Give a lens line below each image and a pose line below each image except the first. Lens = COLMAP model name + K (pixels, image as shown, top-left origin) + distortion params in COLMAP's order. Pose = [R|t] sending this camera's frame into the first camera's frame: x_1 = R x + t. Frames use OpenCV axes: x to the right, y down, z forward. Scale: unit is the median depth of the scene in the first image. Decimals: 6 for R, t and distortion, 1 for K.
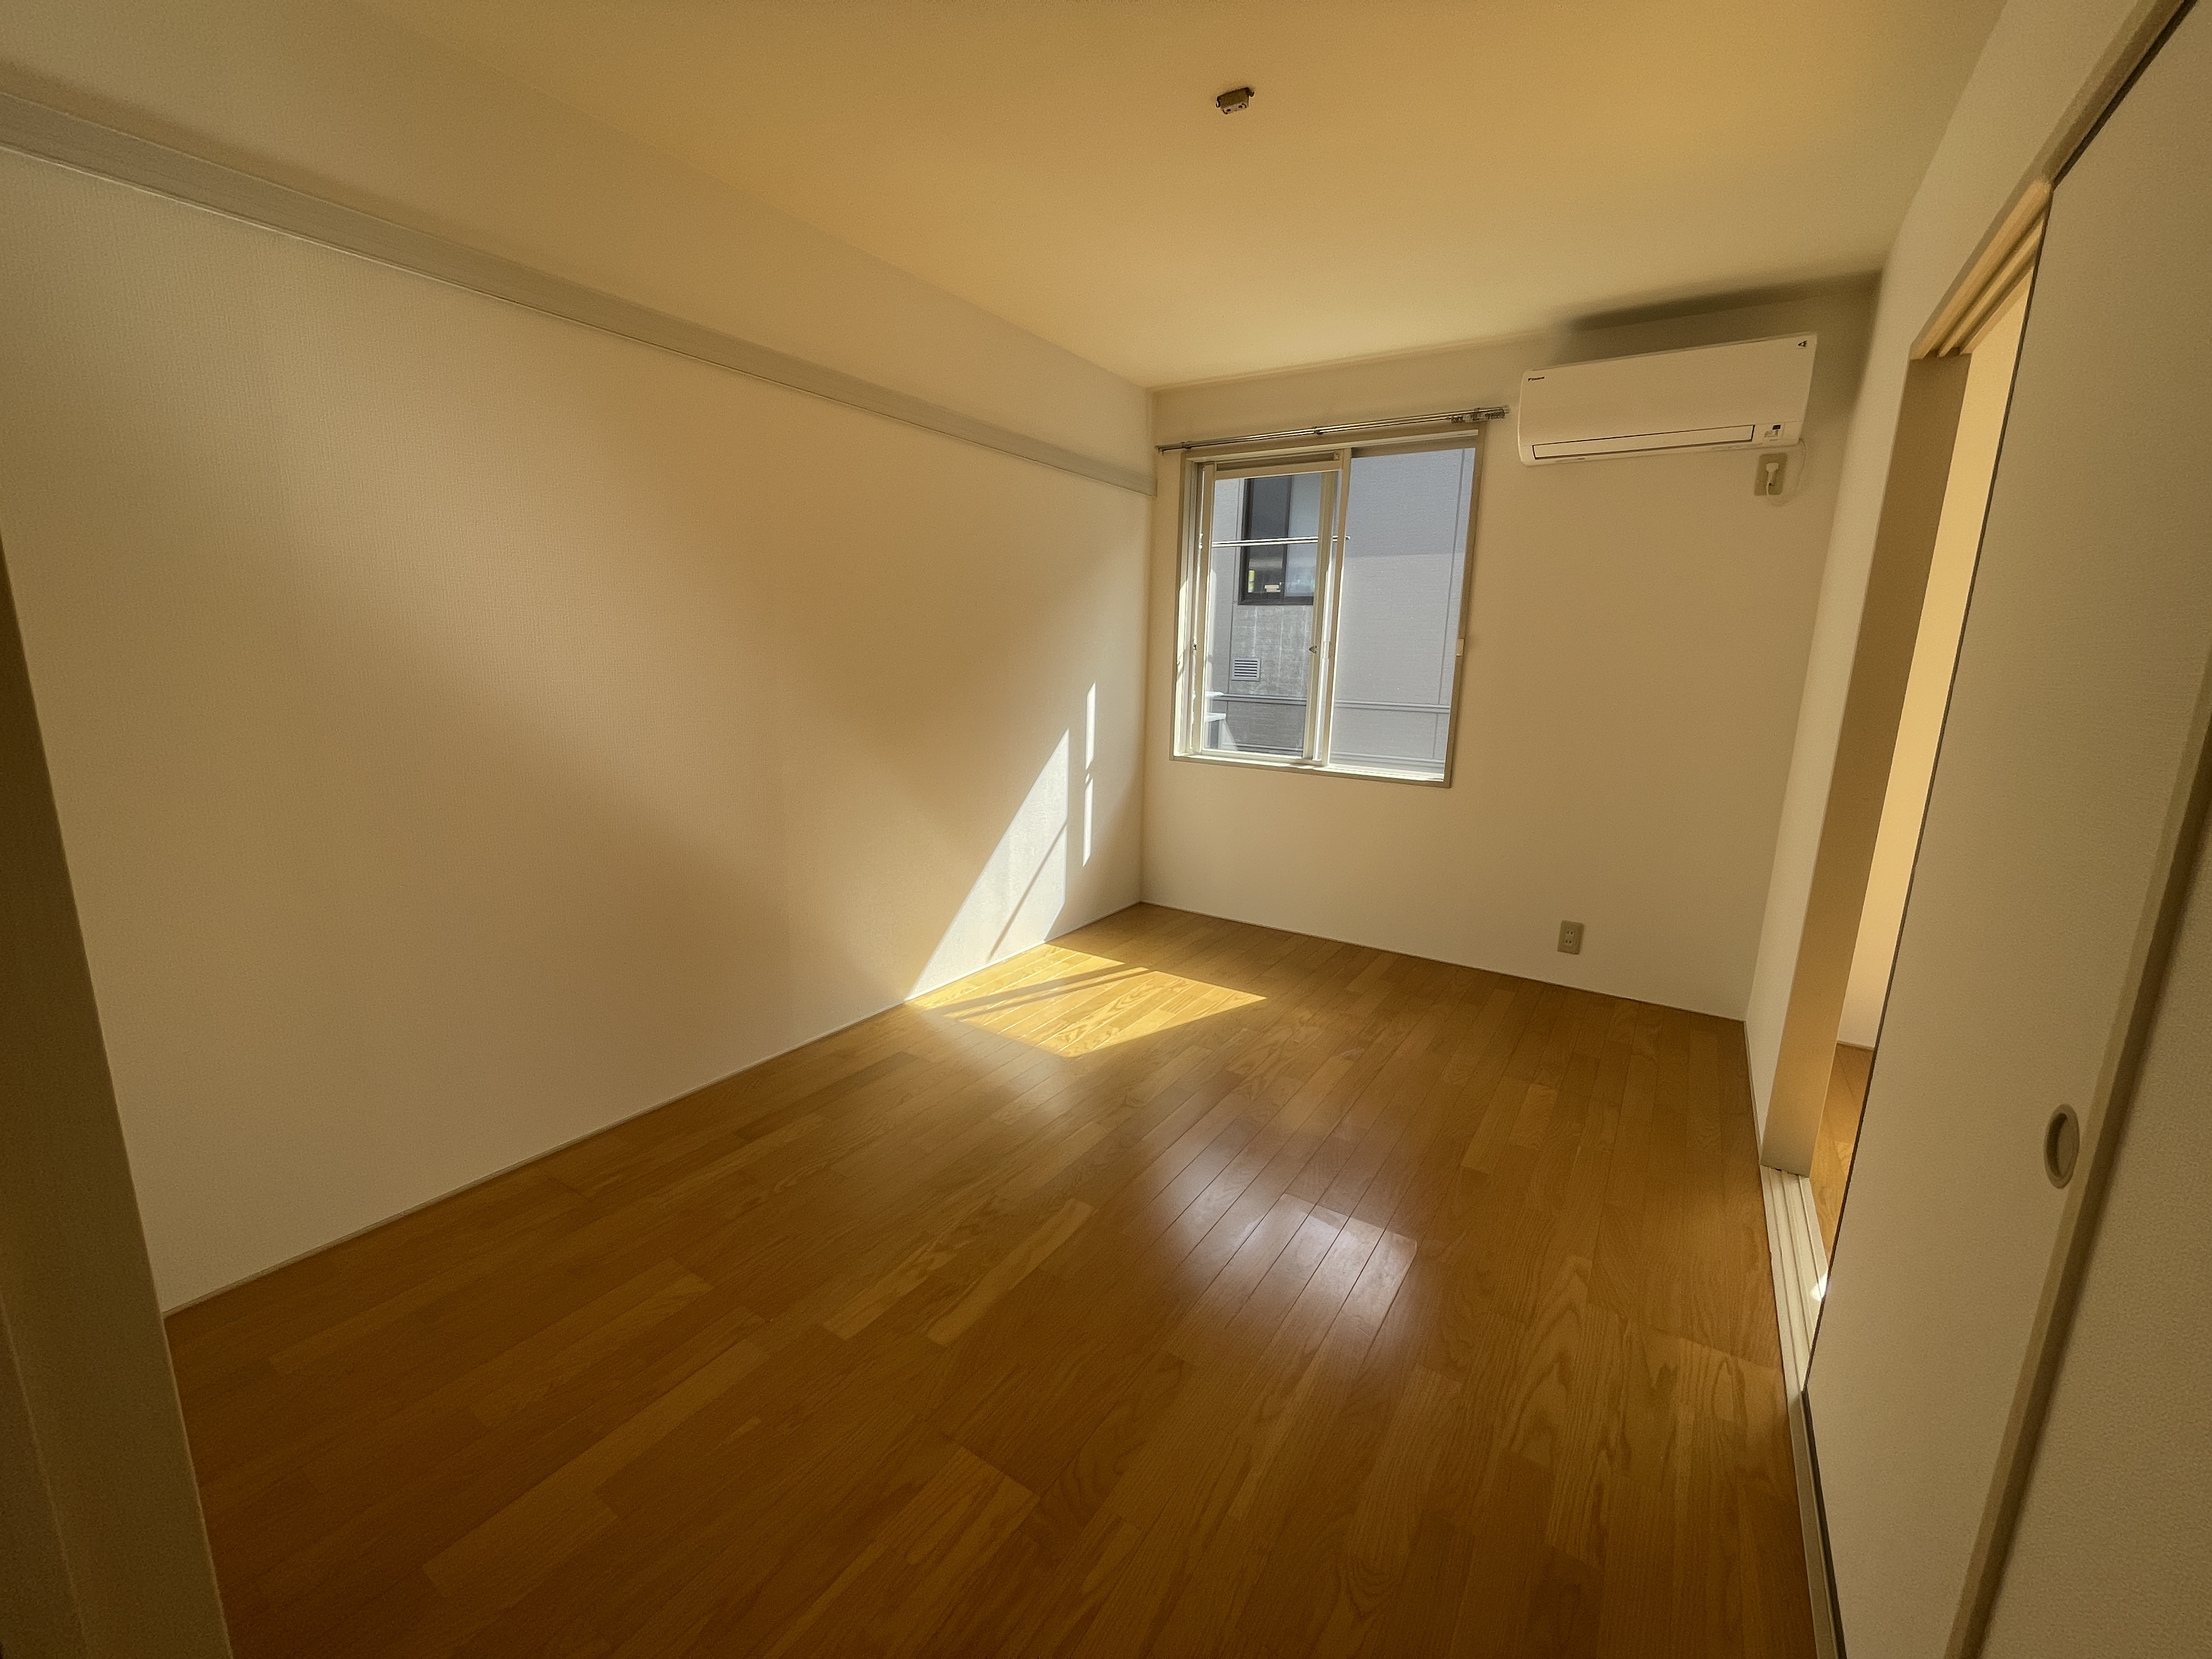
lens RADIAL K [[892.3, 0, 1106.0], [0, 892.3, 829.5], [0, 0, 1]] dist [-0.004033, -0.000758]
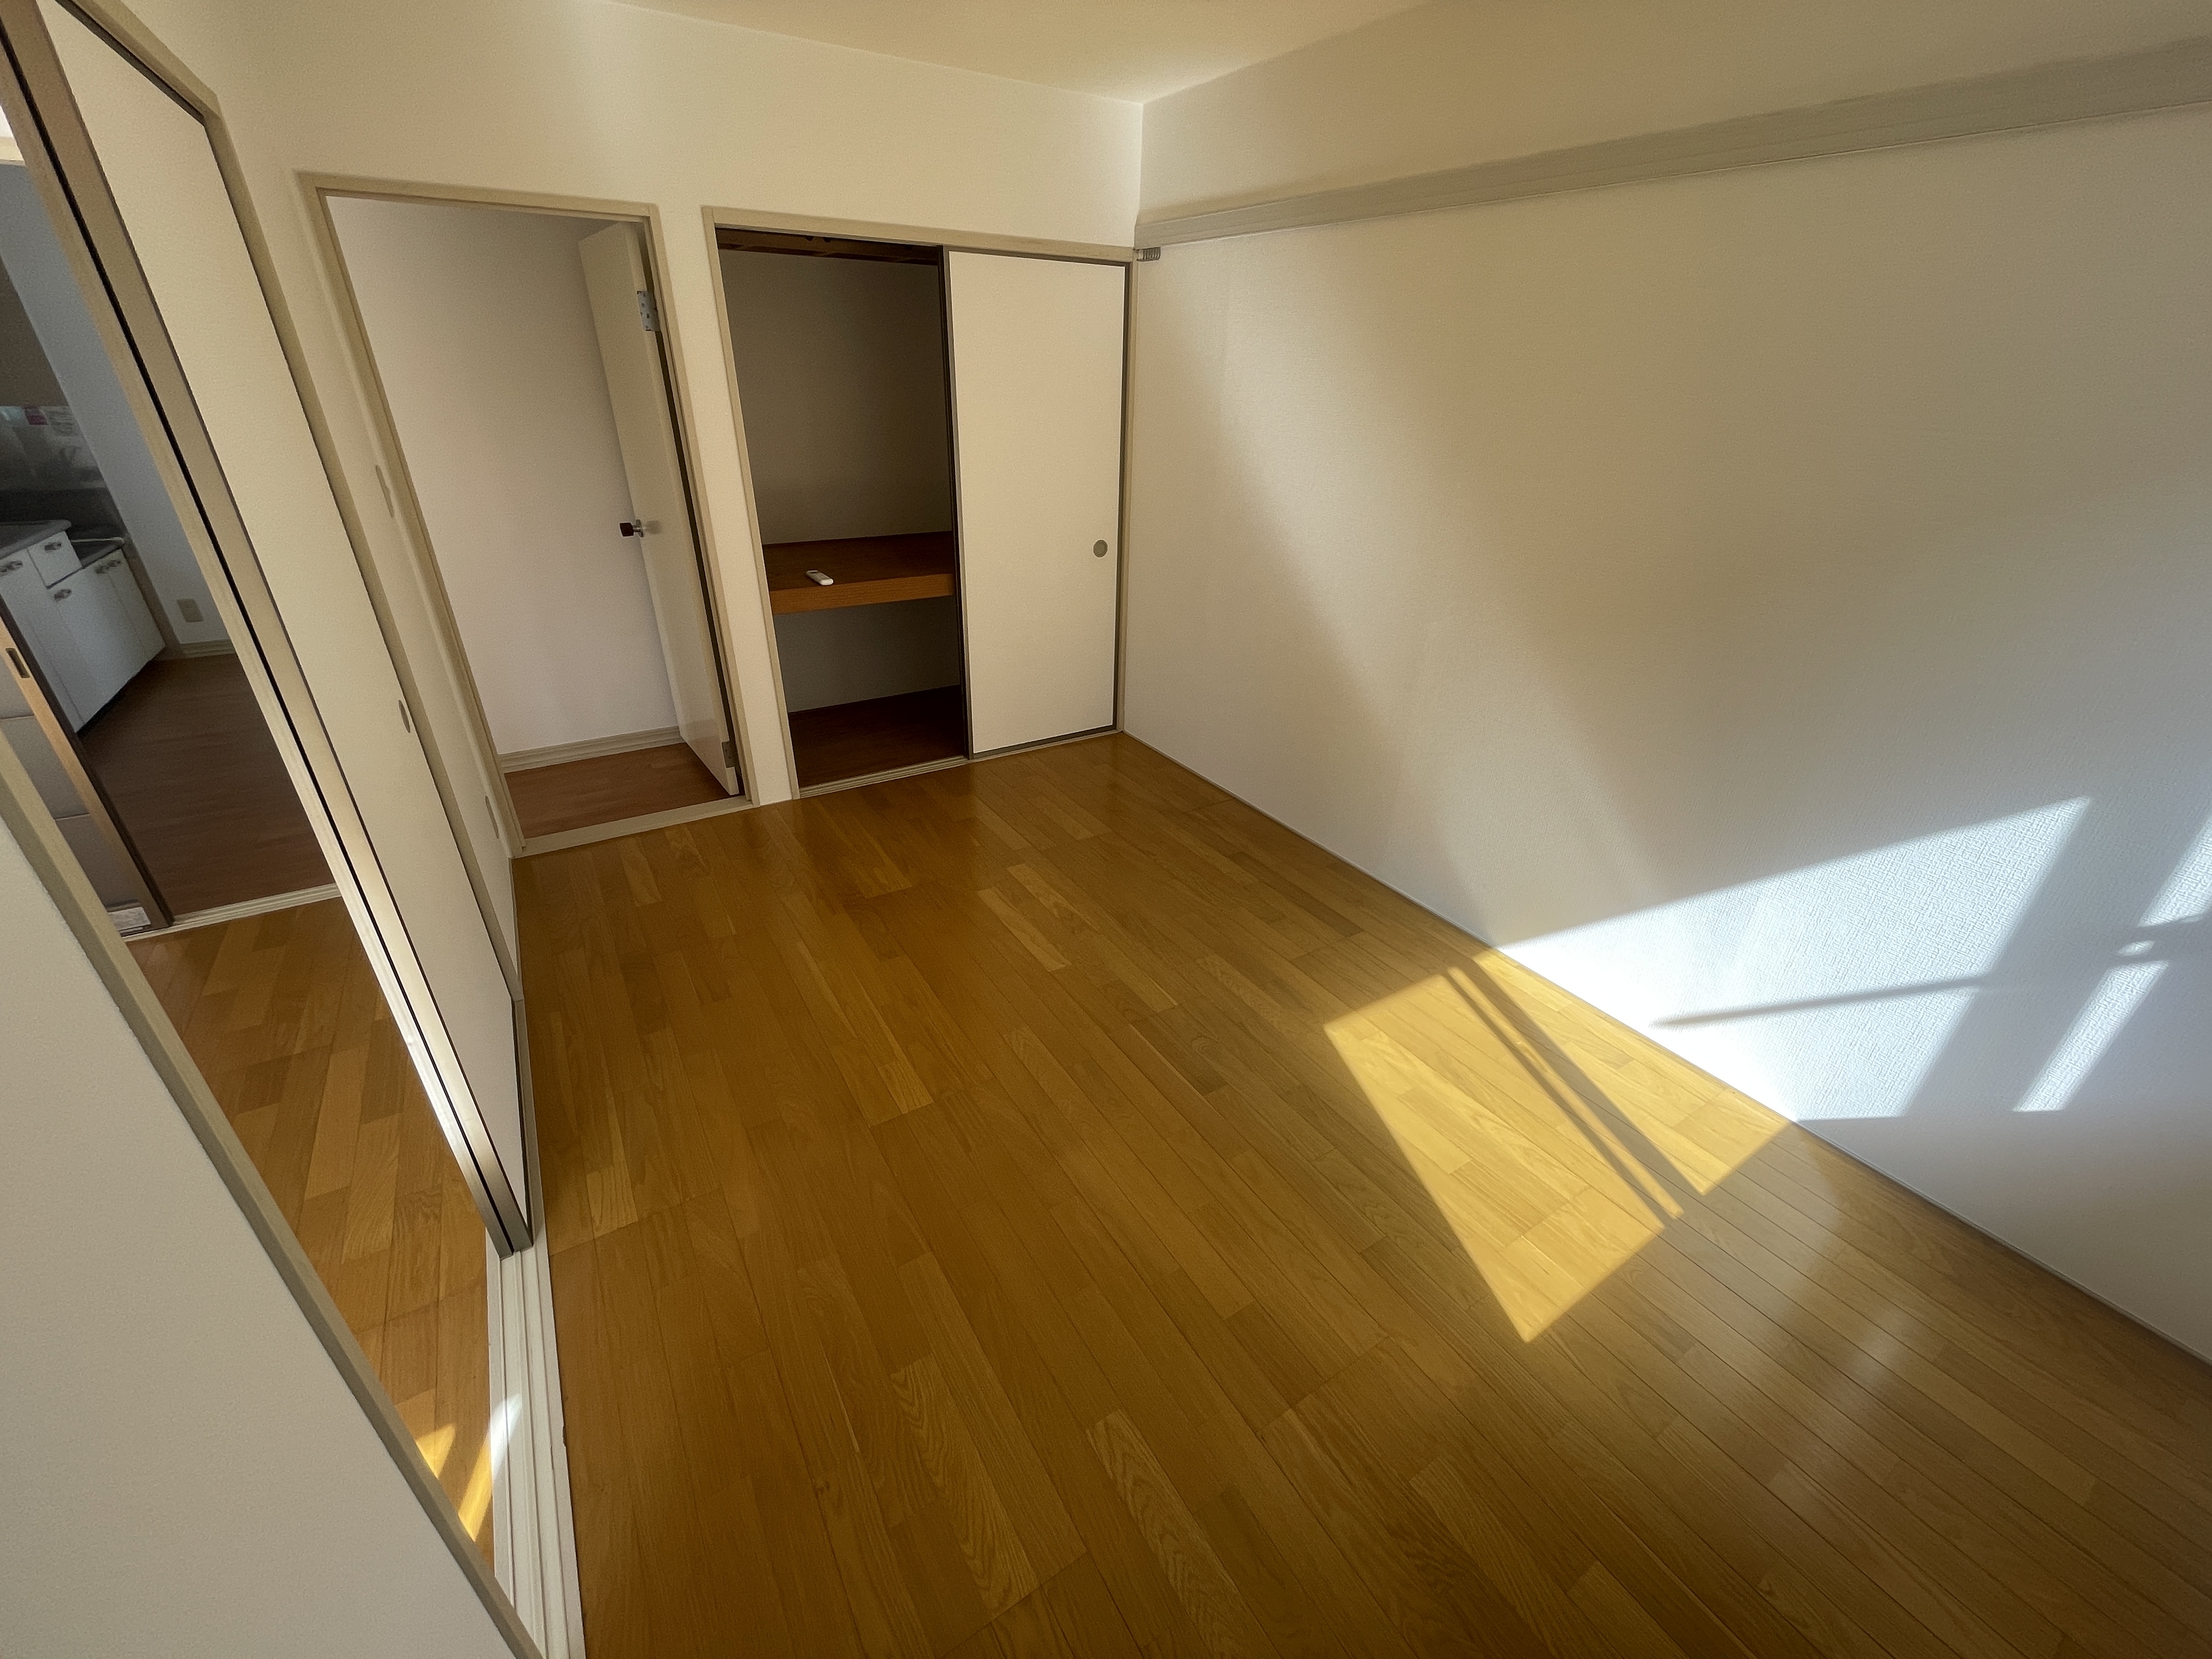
lens RADIAL K [[892.3, 0, 1106.0], [0, 892.3, 829.5], [0, 0, 1]] dist [-0.004033, -0.000758]
pose [[-0.413096, 0.387283, -0.824235, 0.649753], [-0.213646, 0.838598, 0.501108, -0.276680], [0.885272, 0.383100, -0.263679, 0.934796]]
